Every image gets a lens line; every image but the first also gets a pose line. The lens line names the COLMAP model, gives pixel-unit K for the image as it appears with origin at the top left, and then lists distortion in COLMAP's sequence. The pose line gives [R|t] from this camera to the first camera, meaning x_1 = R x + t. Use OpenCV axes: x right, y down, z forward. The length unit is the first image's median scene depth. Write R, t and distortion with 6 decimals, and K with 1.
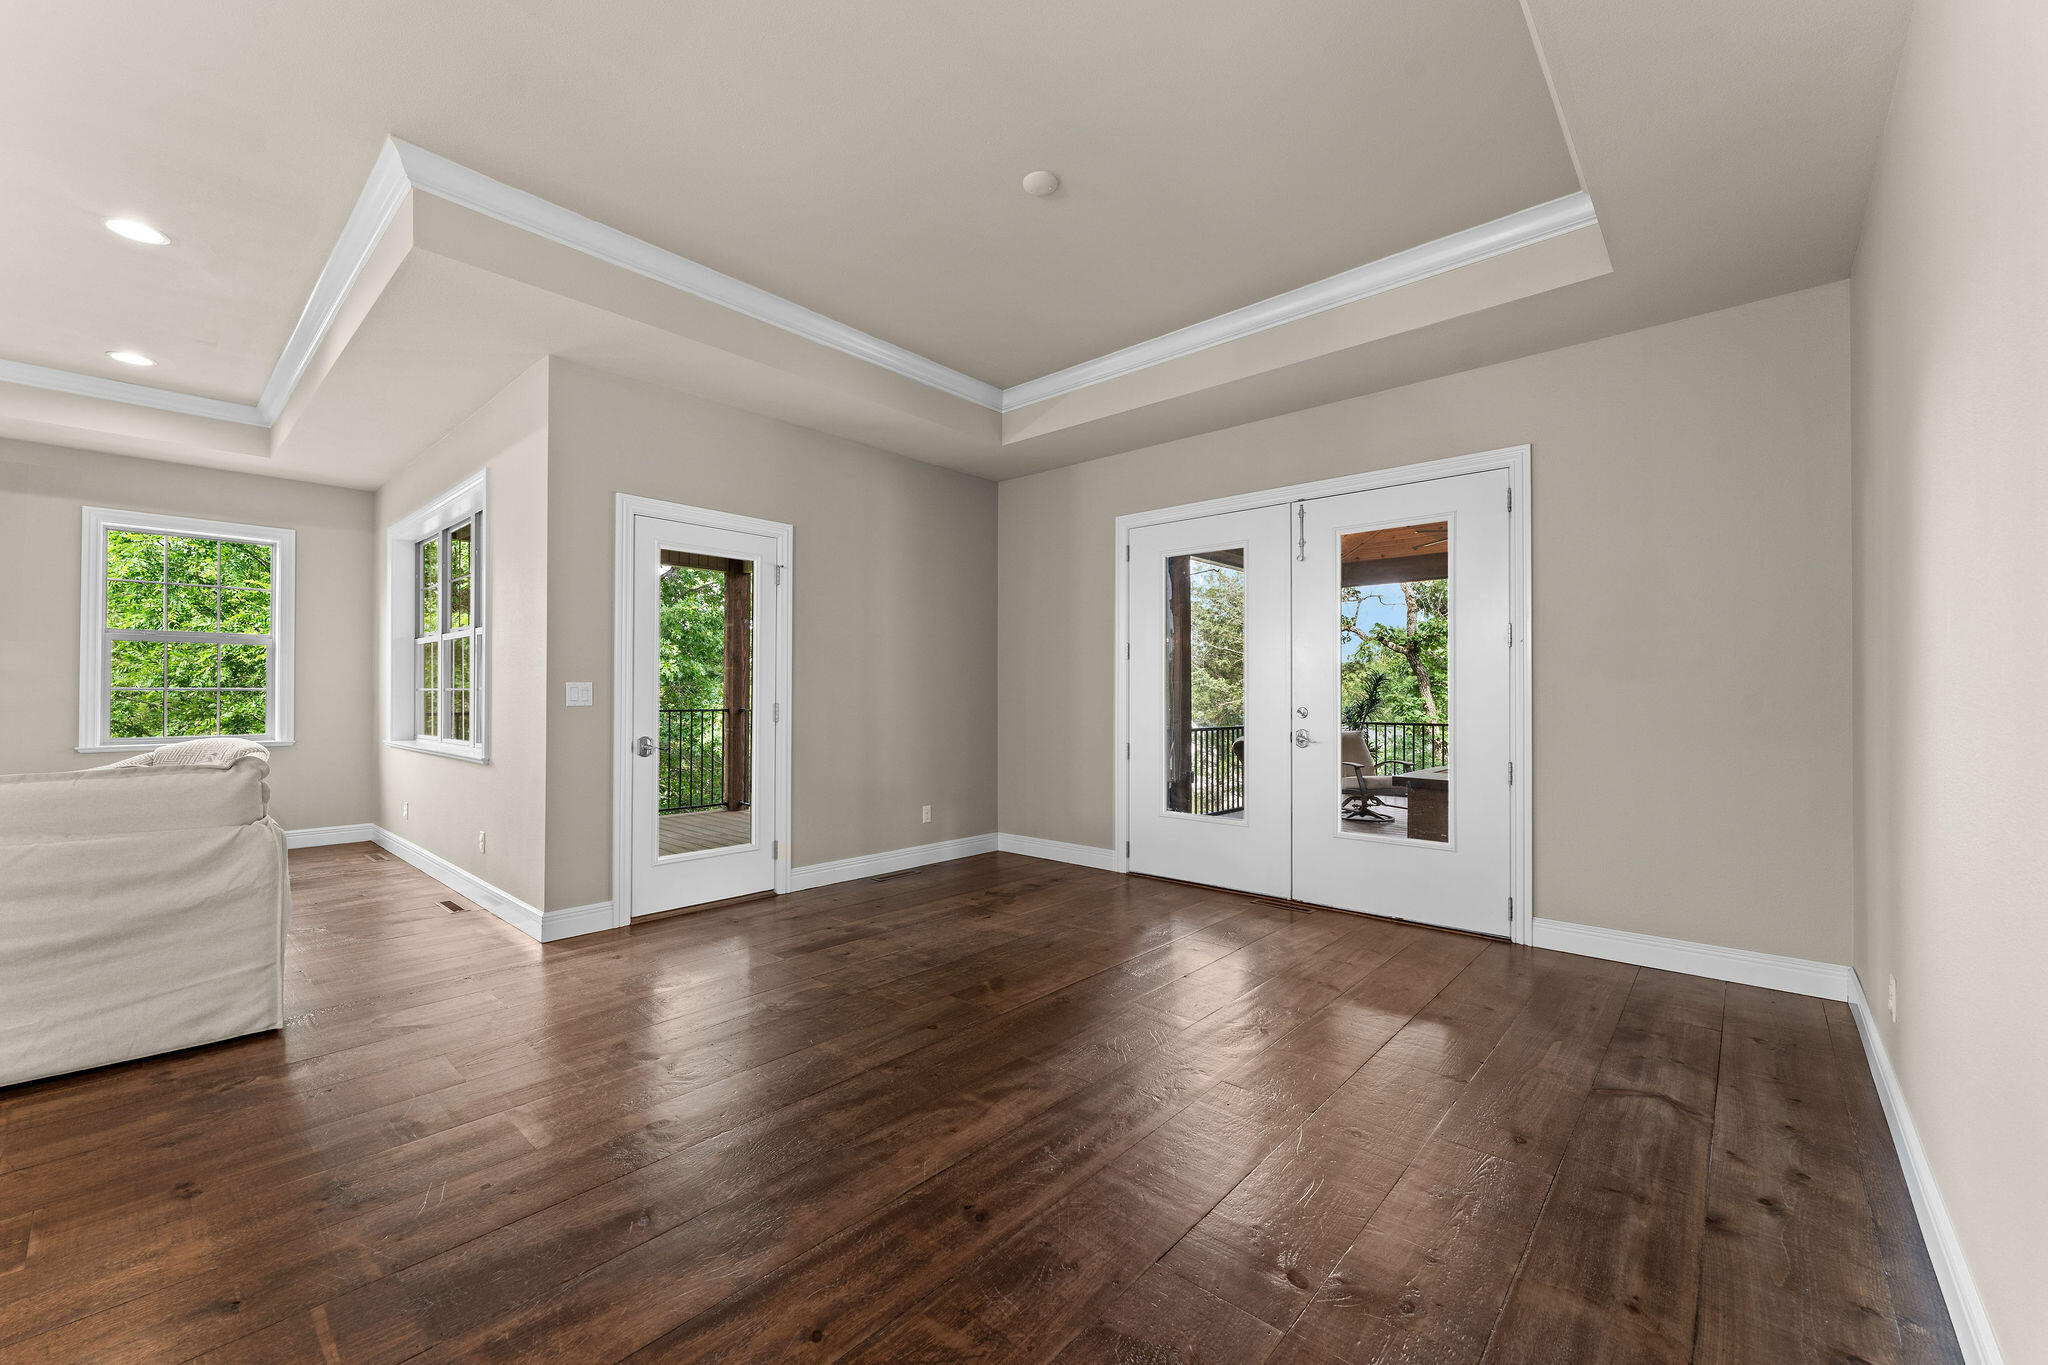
lens RADIAL K [[812.2, 0, 1029.4], [0, 812.2, 690.6], [0, 0, 1]] dist [0.002274, -0.000759]
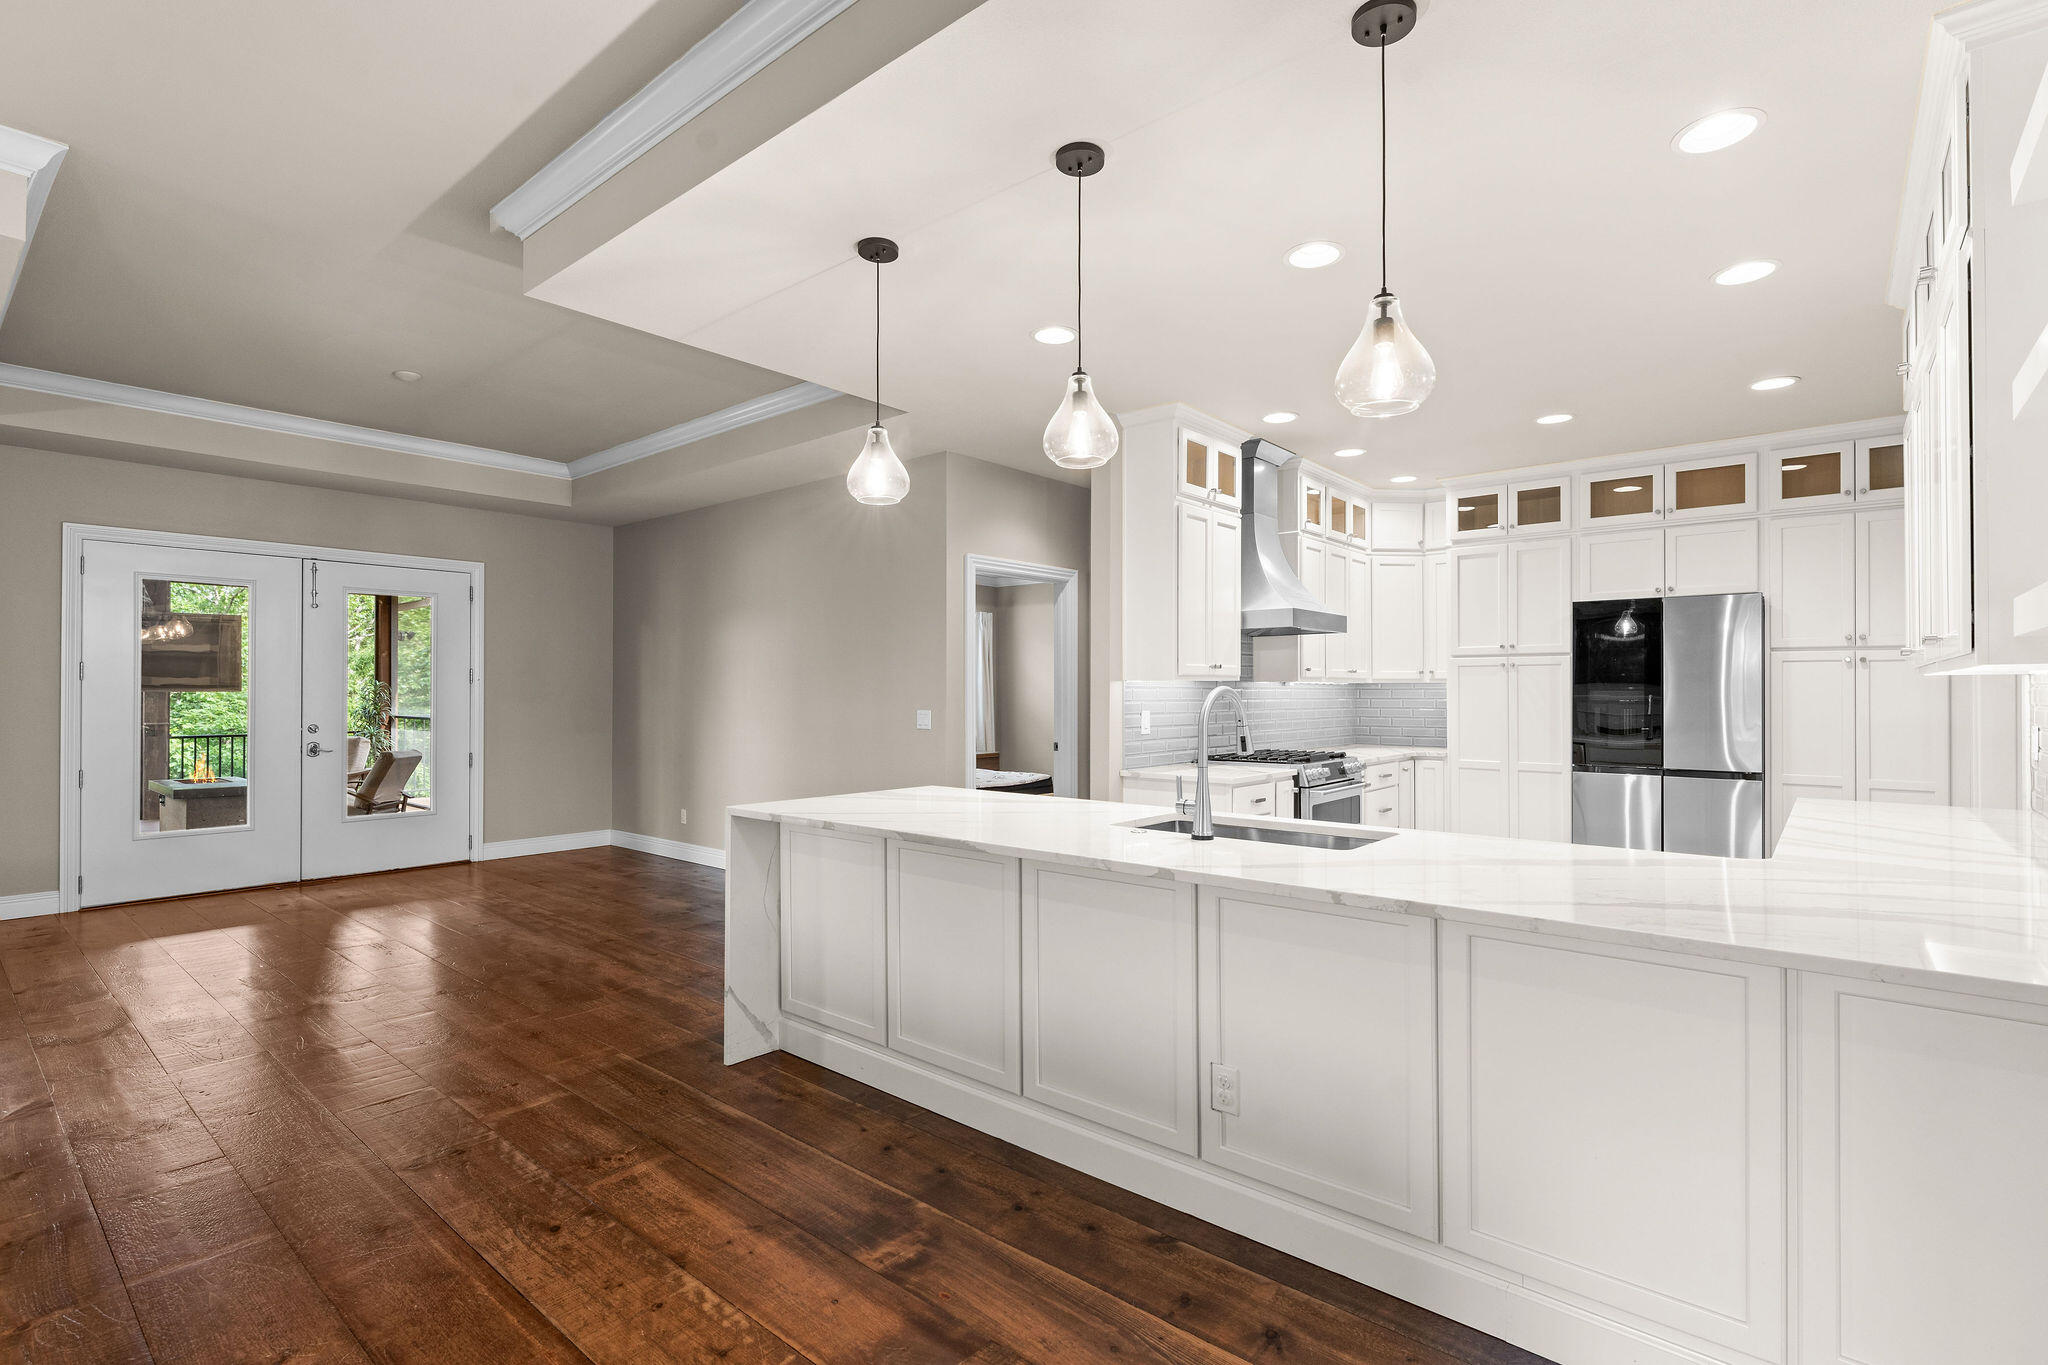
lens RADIAL K [[953.4, 0, 1021.3], [0, 953.4, 684.1], [0, 0, 1]] dist [0.000859, -0.000235]
pose [[-0.026143, 0.004636, 0.999647, -1.163796], [-0.008810, 0.999949, -0.004868, -0.044279], [-0.999619, -0.008934, -0.026100, -0.054991]]
